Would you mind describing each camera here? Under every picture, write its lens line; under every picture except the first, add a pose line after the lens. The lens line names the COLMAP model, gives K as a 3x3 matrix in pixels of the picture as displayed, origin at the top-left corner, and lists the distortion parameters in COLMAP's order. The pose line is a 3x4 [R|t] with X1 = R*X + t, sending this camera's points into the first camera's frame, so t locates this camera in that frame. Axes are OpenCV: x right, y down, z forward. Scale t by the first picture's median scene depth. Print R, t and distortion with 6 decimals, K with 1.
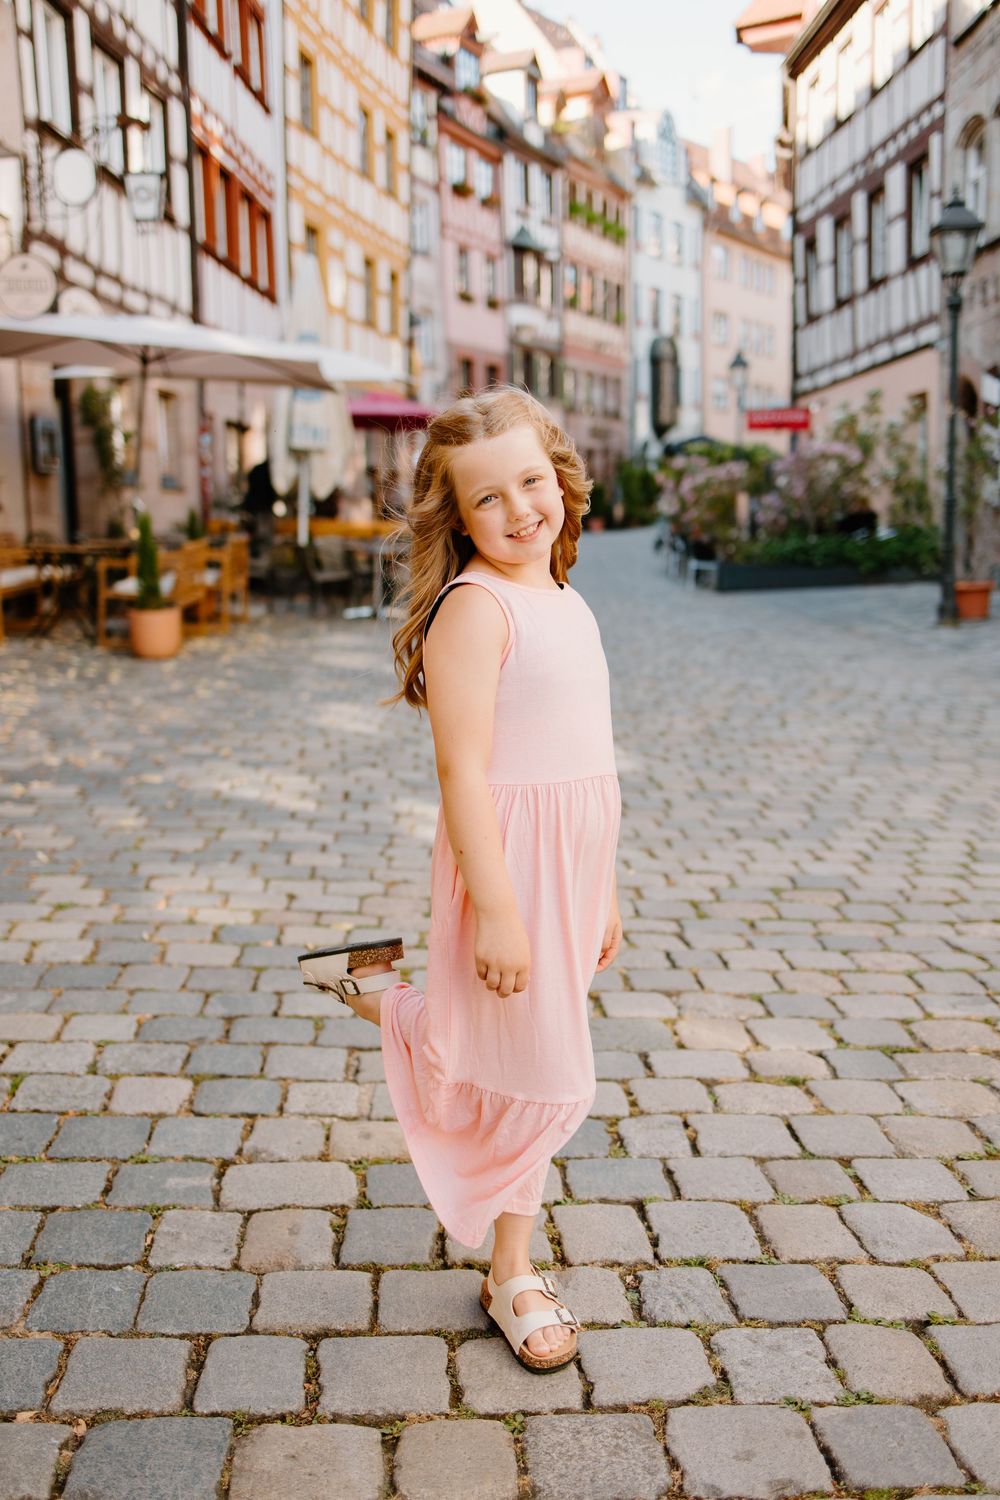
lens RADIAL K [[1408.9, 0, 491.6], [0, 1408.9, 724.3], [0, 0, 1]] dist [0.007614, -0.002821]
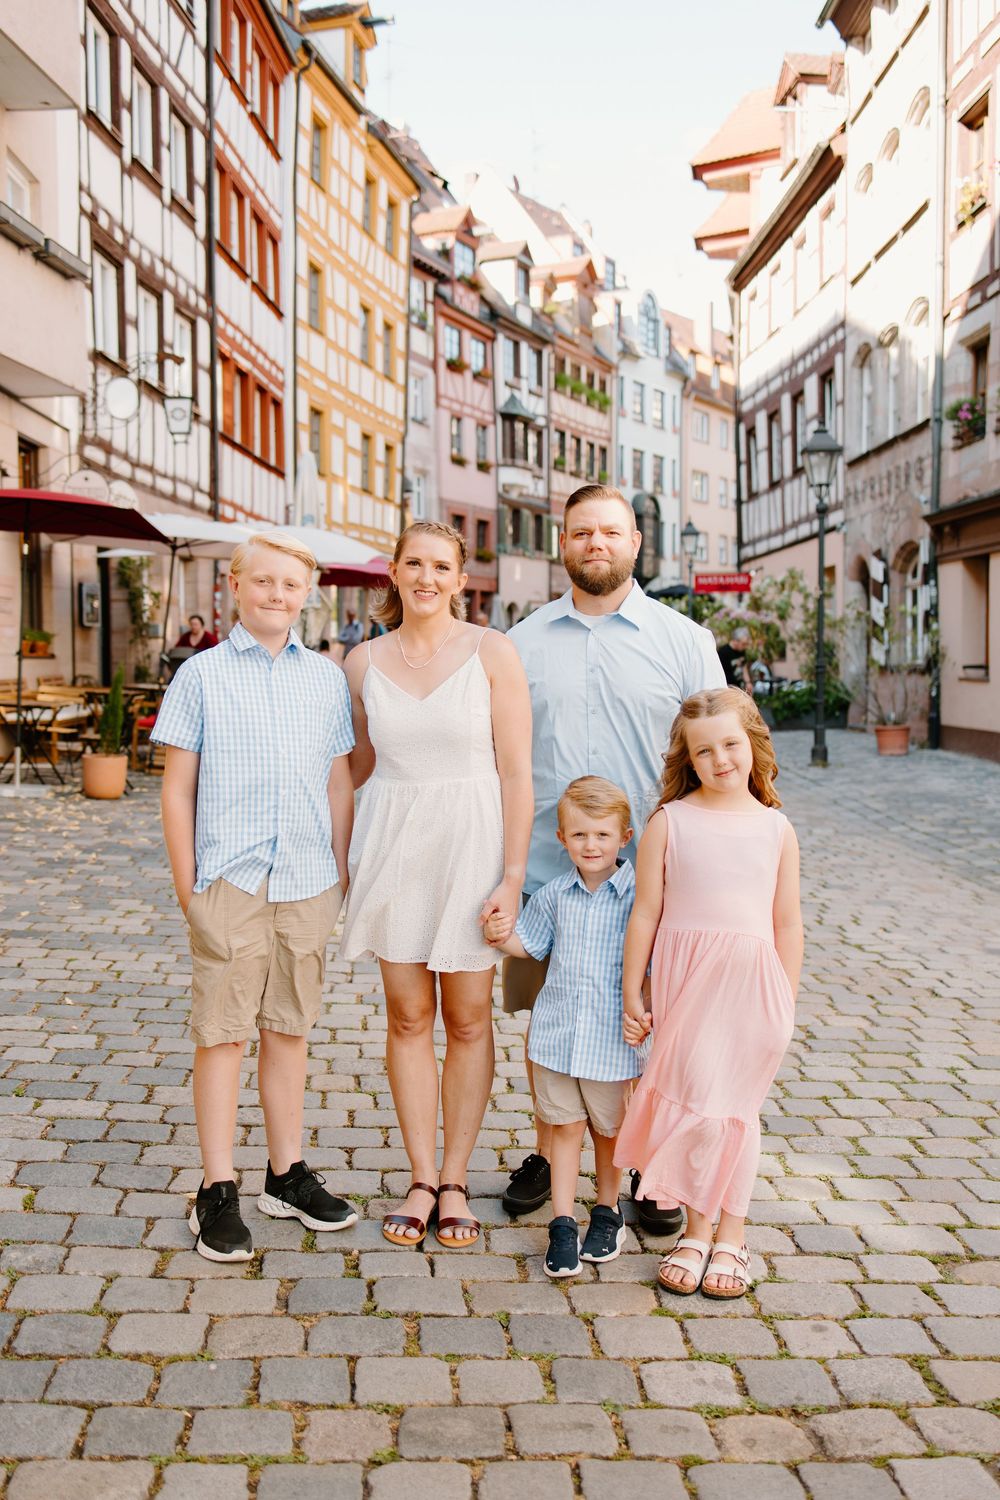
lens RADIAL K [[1481.8, 0, 502.0], [0, 1481.8, 755.1], [0, 0, 1]] dist [0.001460, 0.000336]
pose [[0.999820, 0.018321, -0.004986, 0.041469], [-0.018637, 0.997134, -0.073322, 0.015992], [0.003628, 0.073402, 0.997296, -0.217154]]
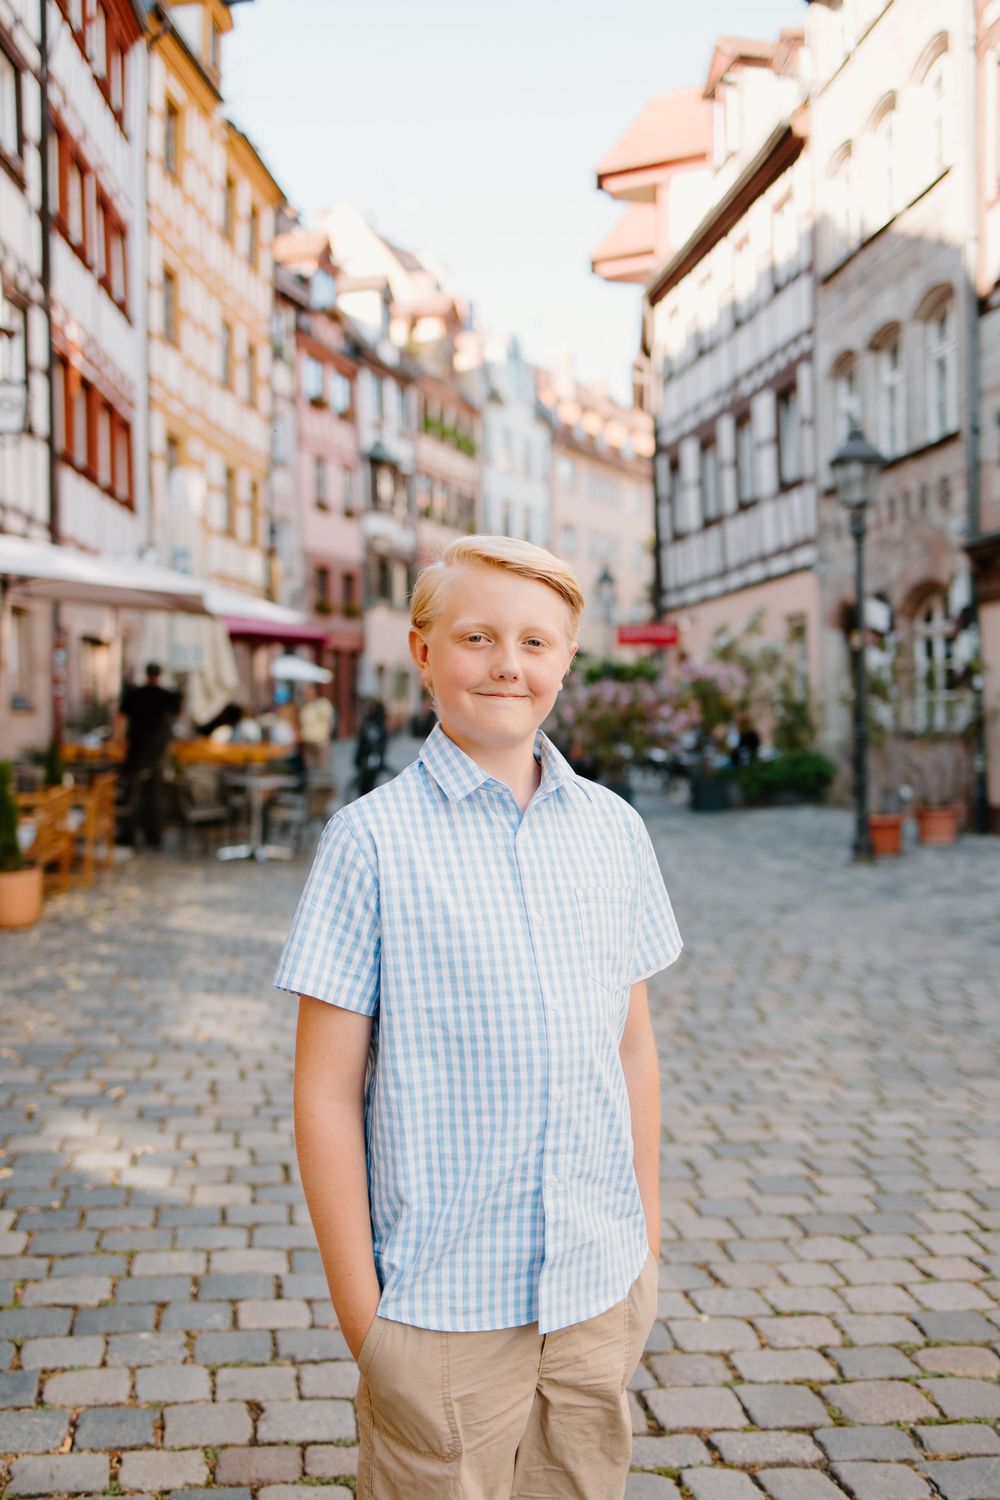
lens RADIAL K [[1381.8, 0, 465.2], [0, 1381.8, 739.2], [0, 0, 1]] dist [-0.009825, 0.009100]
pose [[0.994637, 0.000596, 0.103421, -0.029750], [0.012082, 0.992468, -0.121910, -0.032487], [-0.102715, 0.122506, 0.987138, 0.076617]]
